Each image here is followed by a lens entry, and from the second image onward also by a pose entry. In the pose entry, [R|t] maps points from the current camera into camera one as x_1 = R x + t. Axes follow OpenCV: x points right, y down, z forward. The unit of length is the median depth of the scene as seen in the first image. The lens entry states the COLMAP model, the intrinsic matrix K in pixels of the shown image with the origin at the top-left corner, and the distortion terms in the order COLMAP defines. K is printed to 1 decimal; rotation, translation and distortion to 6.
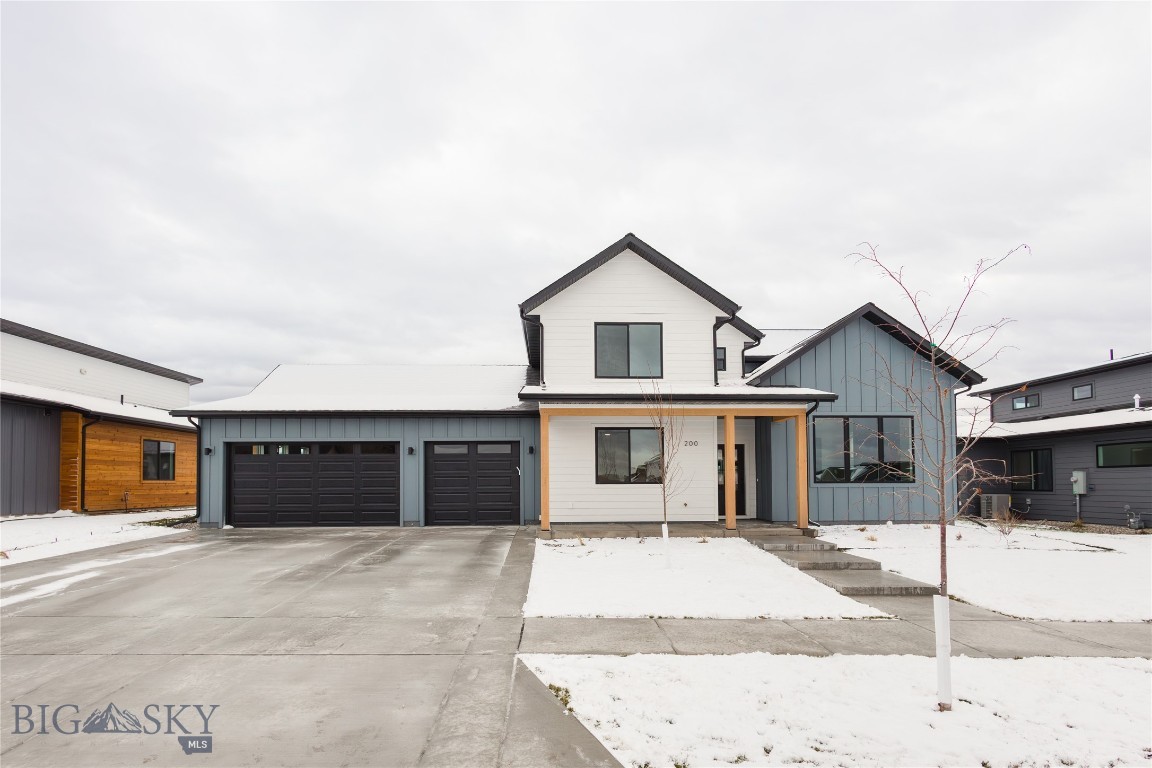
lens RADIAL K [[585.6, 0, 572.3], [0, 585.6, 467.1], [0, 0, 1]] dist [0.010365, 0.000075]
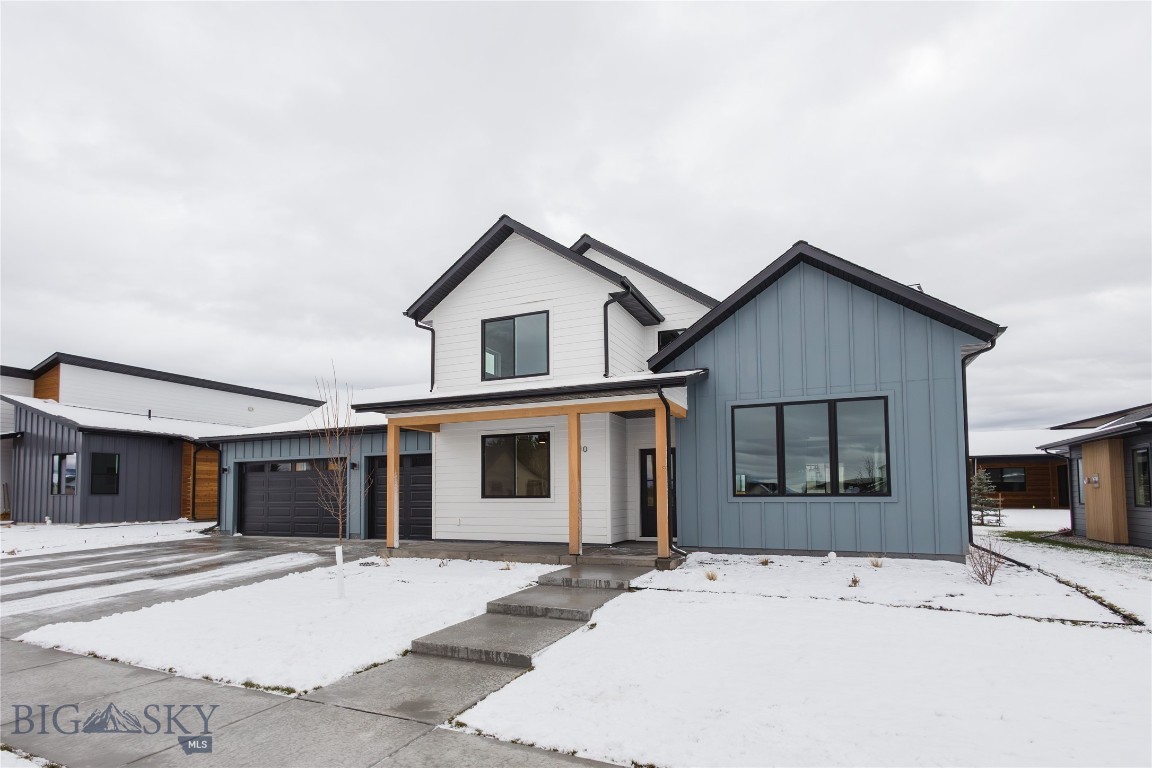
lens RADIAL K [[585.6, 0, 572.3], [0, 585.6, 467.1], [0, 0, 1]] dist [0.010365, 0.000075]
pose [[0.902377, -0.022591, -0.430356, 0.548080], [0.014148, 0.999640, -0.022809, 0.003952], [0.430716, 0.014493, 0.902371, 0.241186]]
